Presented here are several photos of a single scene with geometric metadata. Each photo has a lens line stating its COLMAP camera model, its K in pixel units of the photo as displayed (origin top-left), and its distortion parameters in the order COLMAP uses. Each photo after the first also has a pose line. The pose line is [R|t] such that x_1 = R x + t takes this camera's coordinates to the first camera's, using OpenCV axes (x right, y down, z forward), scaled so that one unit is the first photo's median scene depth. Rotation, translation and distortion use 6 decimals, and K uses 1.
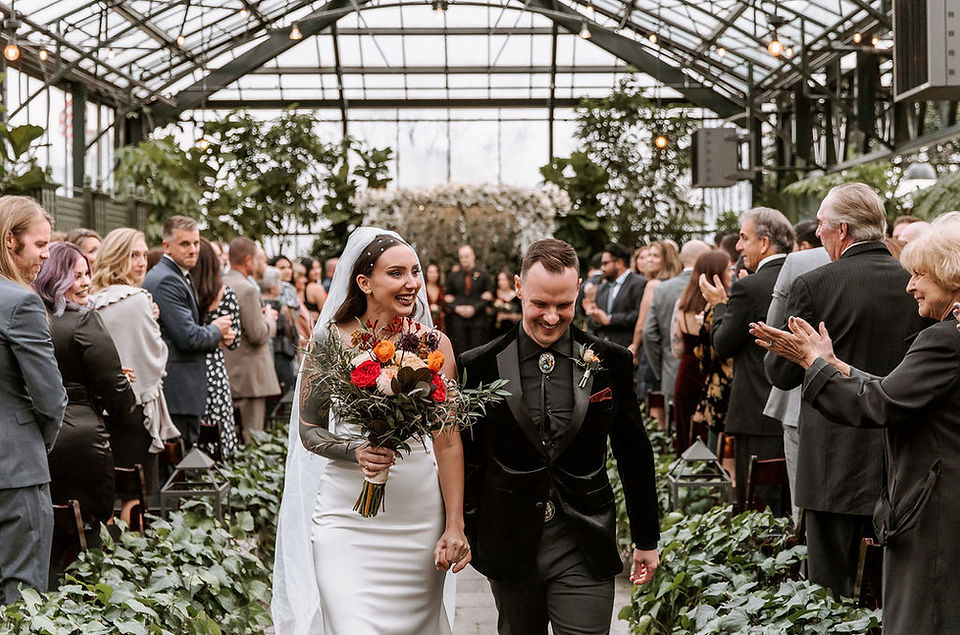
lens RADIAL K [[1433.7, 0, 480.0], [0, 1433.7, 317.5], [0, 0, 1]] dist [-0.007987, 0.025752]
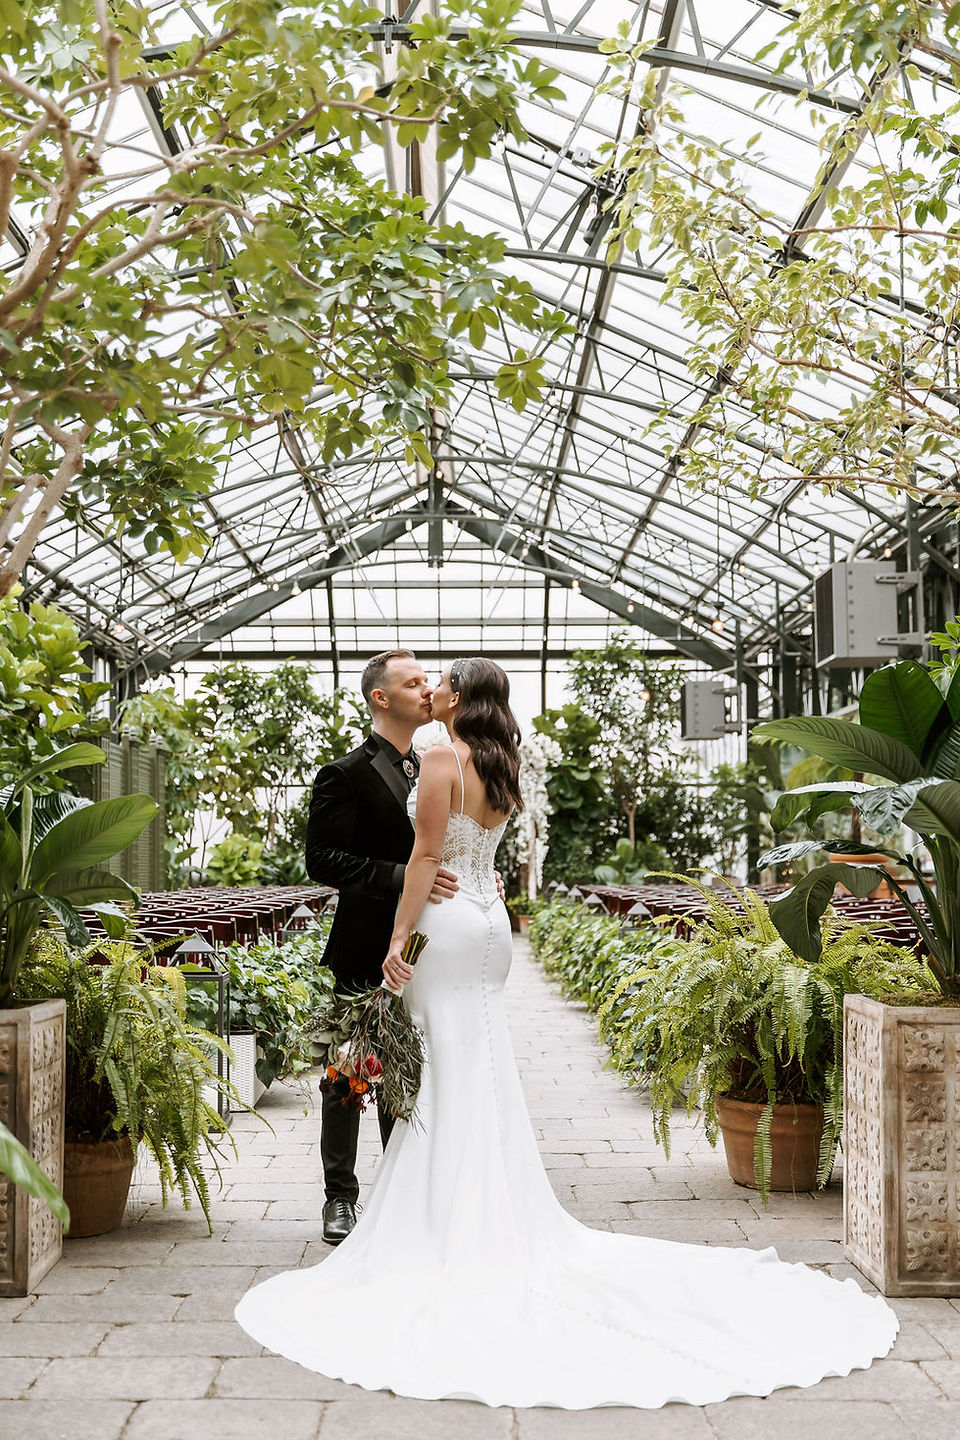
lens RADIAL K [[1942.4, 0, 449.7], [0, 1942.4, 721.0], [0, 0, 1]] dist [-0.004084, 0.057182]
pose [[0.999995, 0.002551, -0.001777, -0.014114], [-0.002720, 0.994698, -0.102807, 0.037745], [0.001506, 0.102812, 0.994700, -0.365200]]
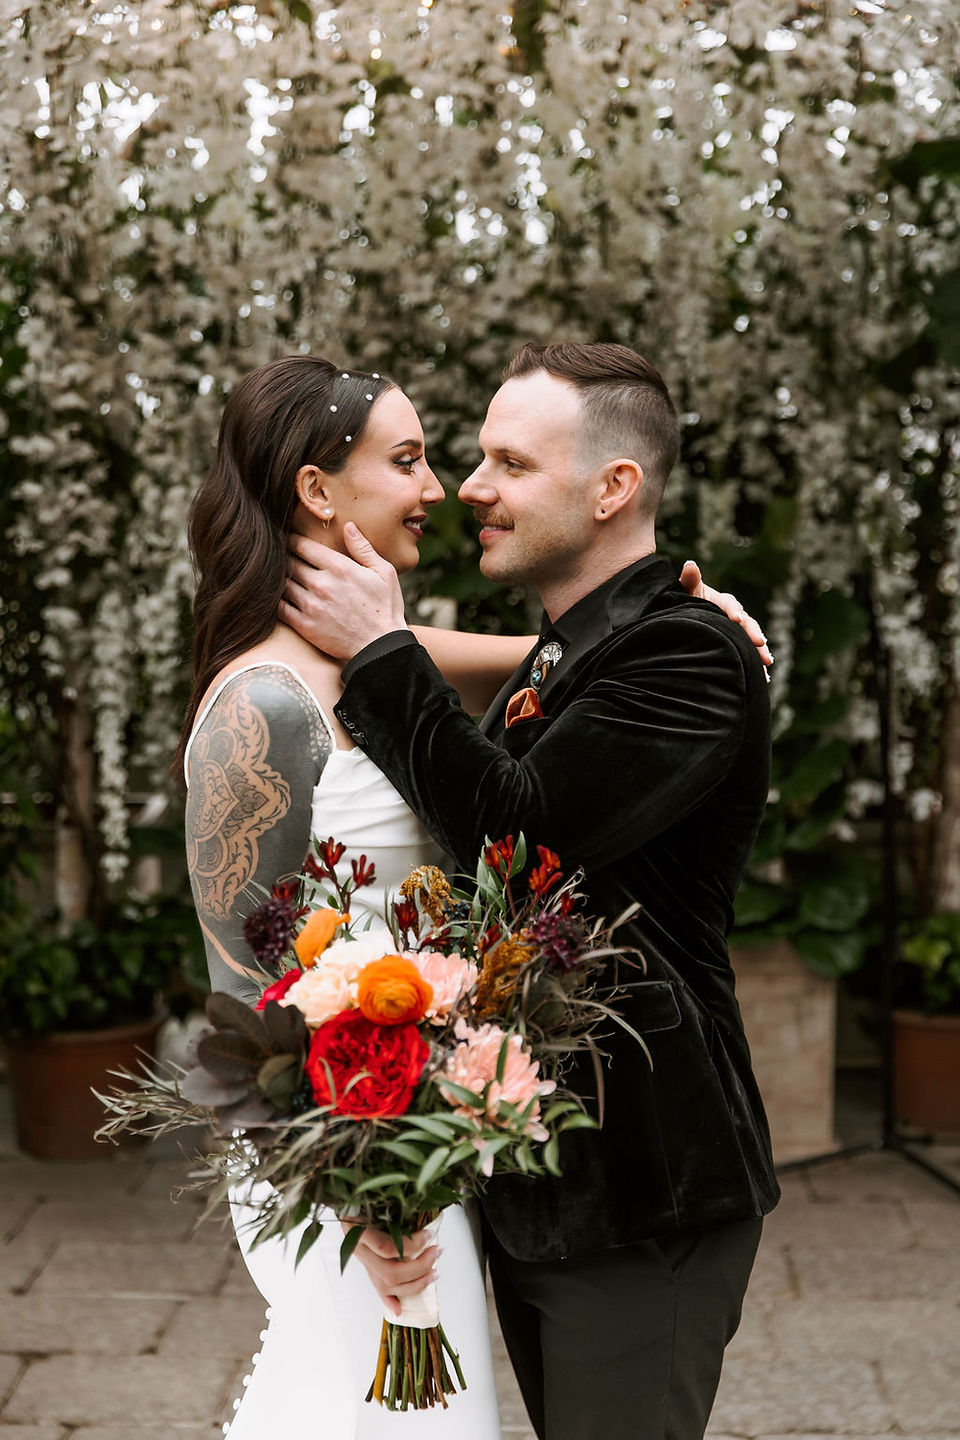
lens RADIAL K [[2238.7, 0, 480.0], [0, 2238.7, 720.0], [0, 0, 1]] dist [-0.000187, -0.136761]
pose [[0.999374, 0.000187, -0.035391, -0.009021], [0.002400, 0.997325, 0.073051, -0.023022], [0.035310, -0.073090, 0.996700, 0.797519]]
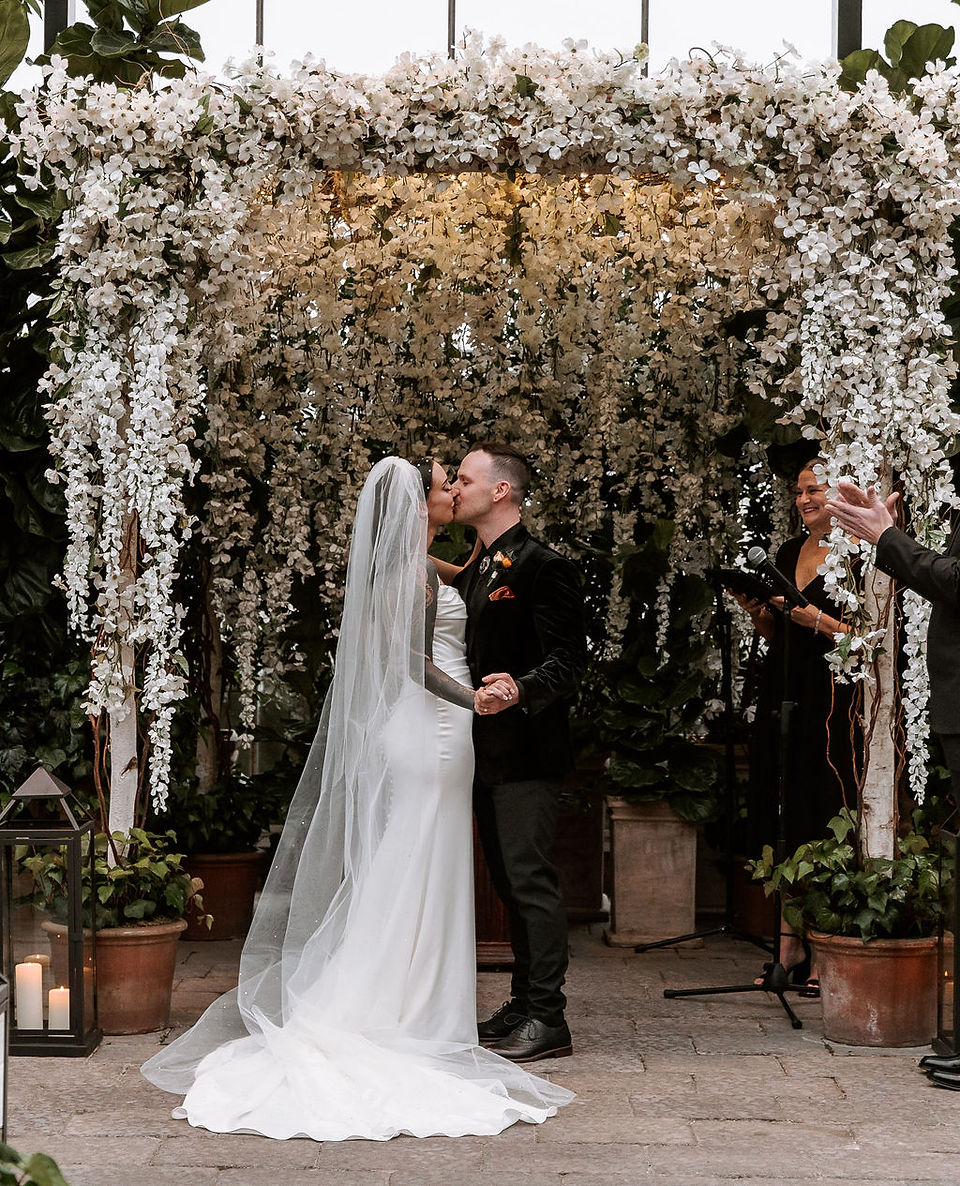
lens RADIAL K [[2553.4, 0, 350.0], [0, 2553.4, 581.0], [0, 0, 1]] dist [-0.007287, 0.009552]
pose [[0.998615, 0.013906, -0.050750, -0.017032], [-0.015170, 0.999582, -0.024602, -0.006512], [0.050387, 0.025338, 0.998408, 0.590455]]
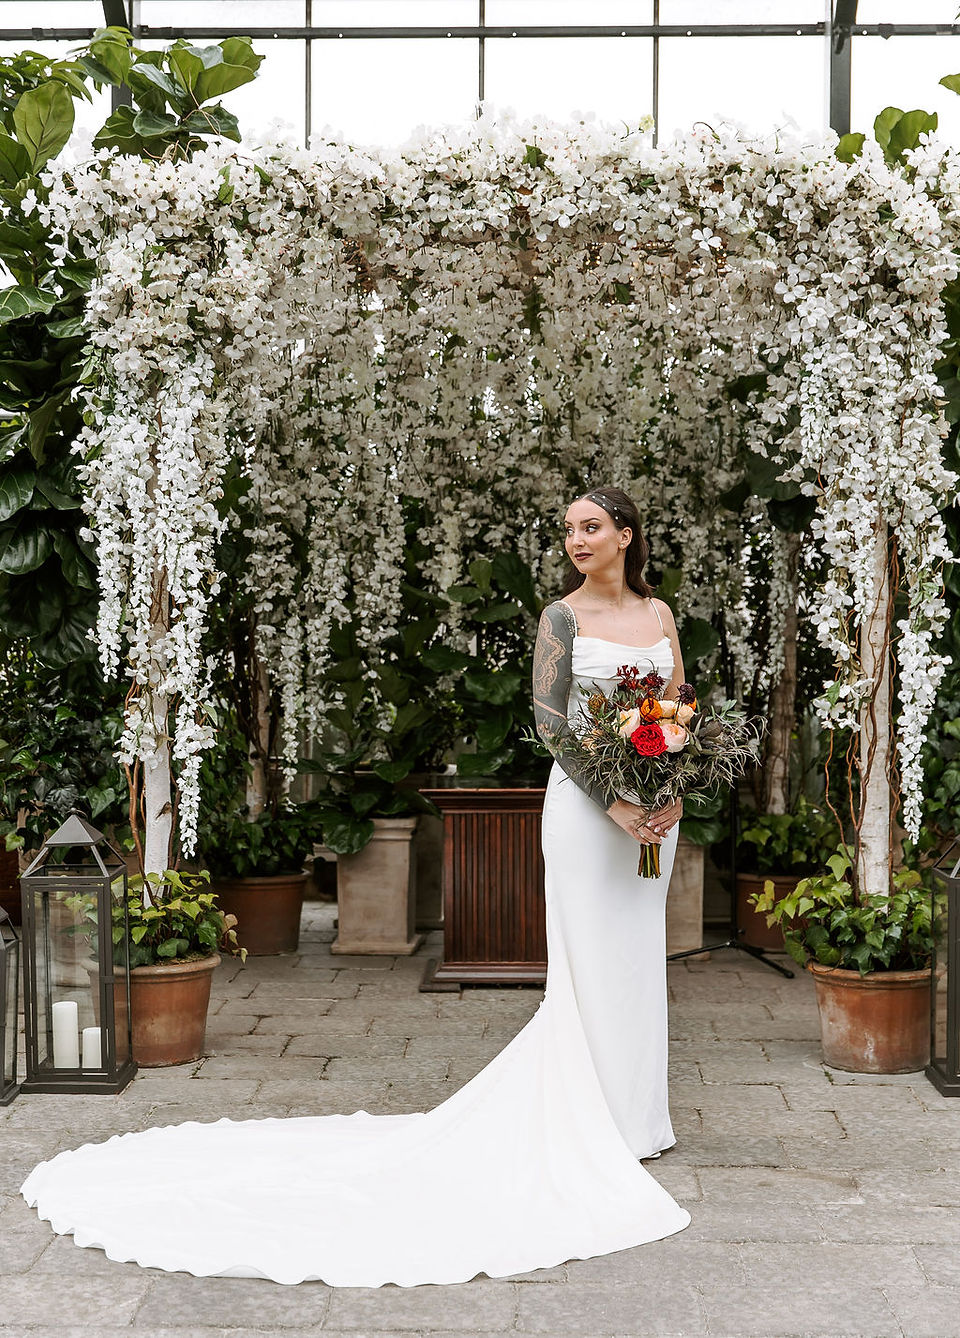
lens RADIAL K [[2054.0, 0, 467.2], [0, 2054.0, 643.0], [0, 0, 1]] dist [0.009223, -0.057017]
pose [[0.999448, 0.009198, -0.031911, -0.011427], [-0.009367, 0.999943, -0.005141, -0.012593], [0.031862, 0.005437, 0.999477, 0.647533]]
